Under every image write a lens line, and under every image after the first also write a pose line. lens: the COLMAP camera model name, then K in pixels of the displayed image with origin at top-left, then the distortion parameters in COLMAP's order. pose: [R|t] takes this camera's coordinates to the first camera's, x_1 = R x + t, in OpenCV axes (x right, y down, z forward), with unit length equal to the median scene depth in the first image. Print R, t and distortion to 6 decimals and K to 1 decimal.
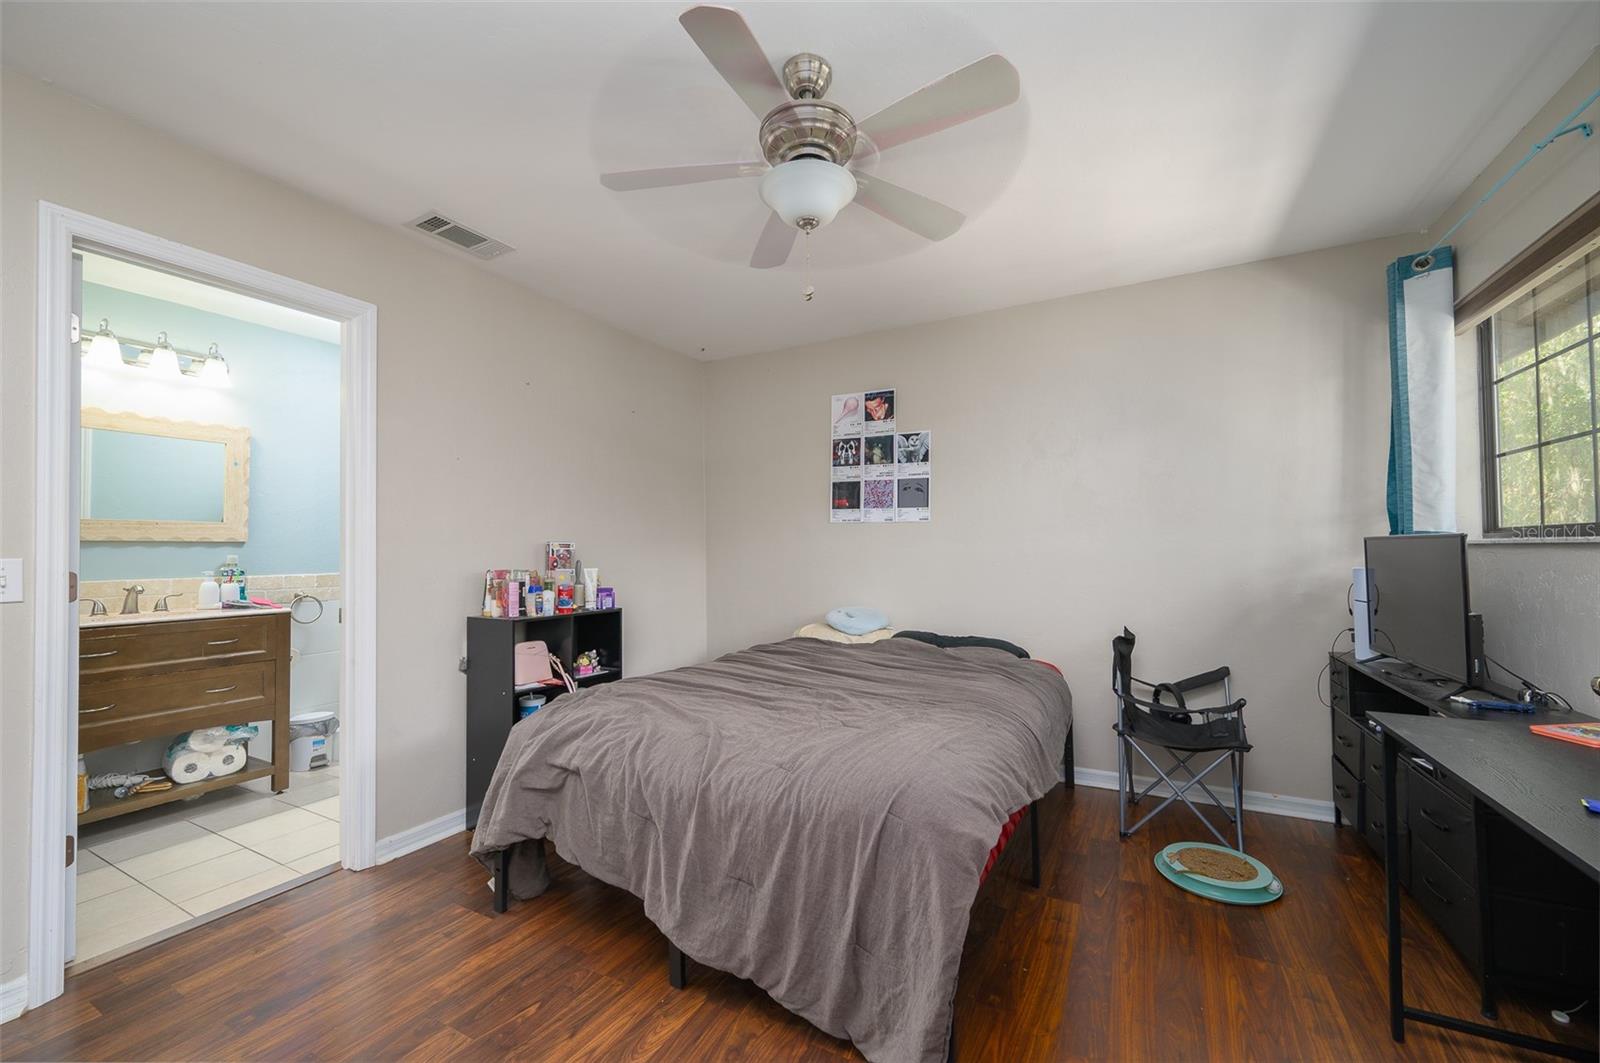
lens RADIAL K [[630.8, 0, 792.9], [0, 630.8, 533.7], [0, 0, 1]] dist [-0.002395, 0.000457]
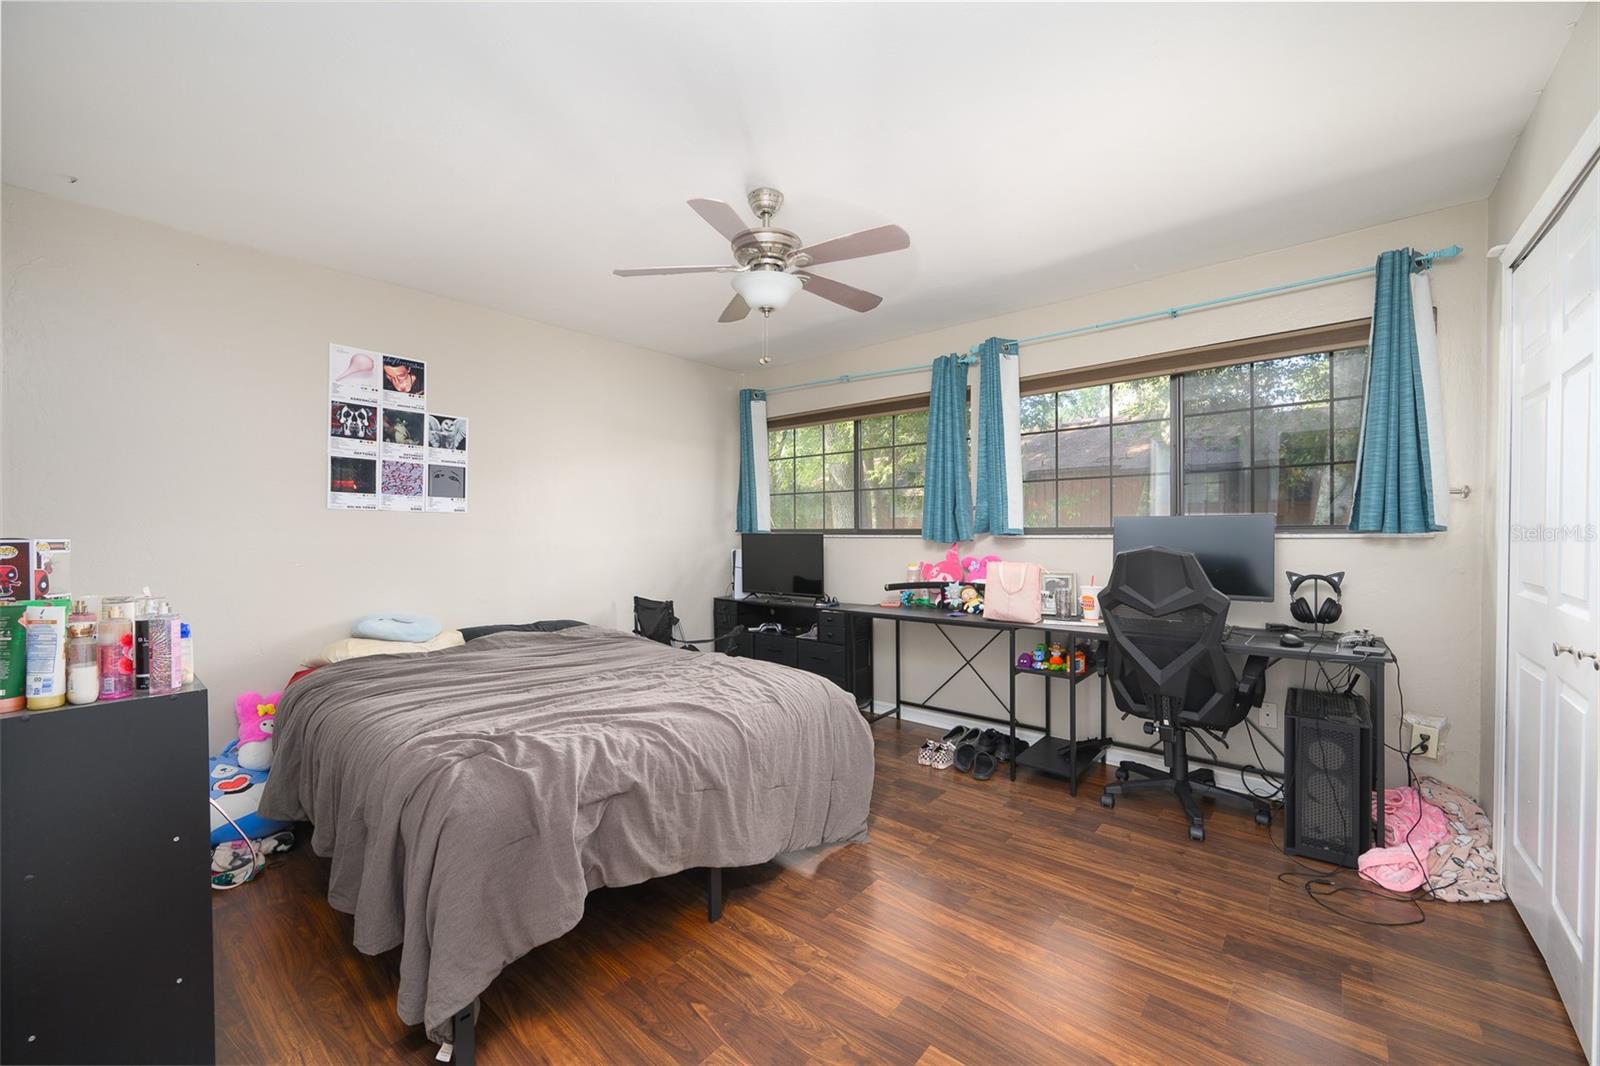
lens RADIAL K [[653.9, 0, 793.1], [0, 653.9, 537.5], [0, 0, 1]] dist [-0.000215, -0.000167]
pose [[0.208346, -0.004757, 0.978044, -0.635013], [-0.023549, 0.999674, 0.009879, -0.003731], [-0.977772, -0.025090, 0.208166, 0.295579]]
